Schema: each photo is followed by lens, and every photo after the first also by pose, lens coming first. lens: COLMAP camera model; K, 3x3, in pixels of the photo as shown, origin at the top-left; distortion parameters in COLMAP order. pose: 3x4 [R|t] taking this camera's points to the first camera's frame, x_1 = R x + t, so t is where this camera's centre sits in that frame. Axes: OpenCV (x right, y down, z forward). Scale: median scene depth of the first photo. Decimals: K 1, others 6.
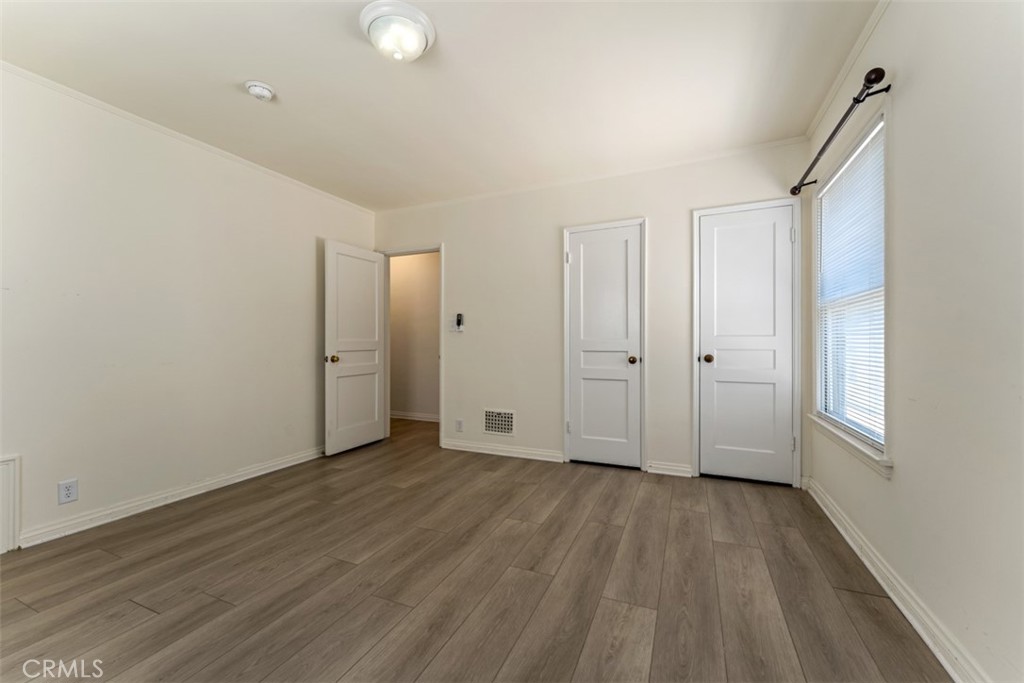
lens RADIAL K [[406.4, 0, 512.0], [0, 406.4, 341.5], [0, 0, 1]] dist [0.001682, 0.000321]
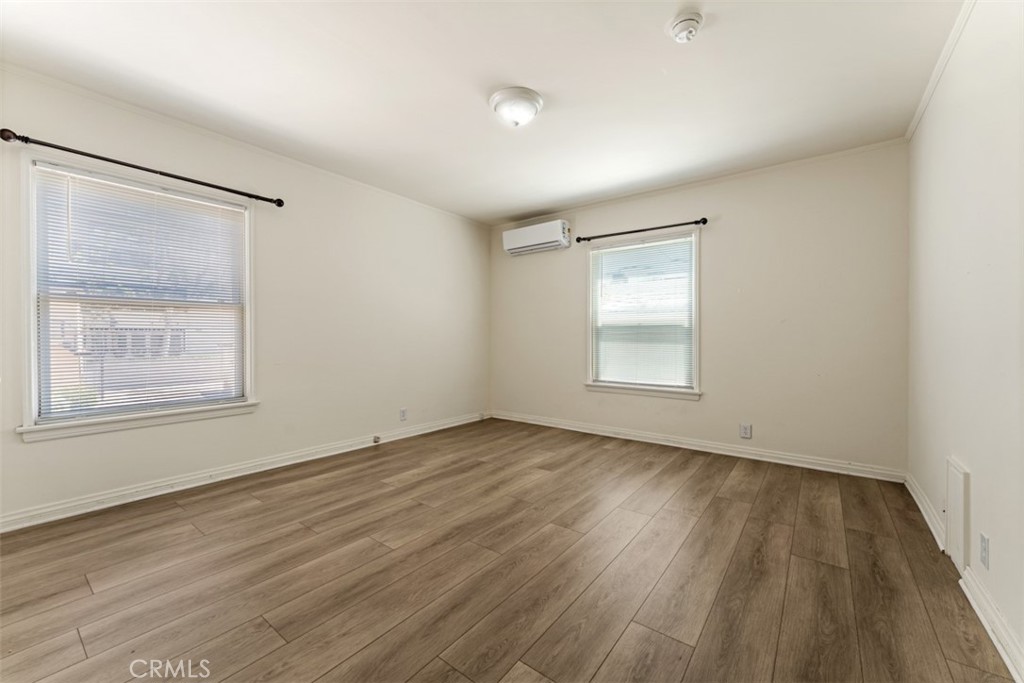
lens RADIAL K [[406.4, 0, 512.0], [0, 406.4, 341.5], [0, 0, 1]] dist [0.001682, 0.000321]
pose [[-0.971837, -0.001281, 0.235650, -0.495273], [0.000282, 0.999978, 0.006601, 0.007324], [-0.235653, 0.006482, -0.971816, 1.962973]]
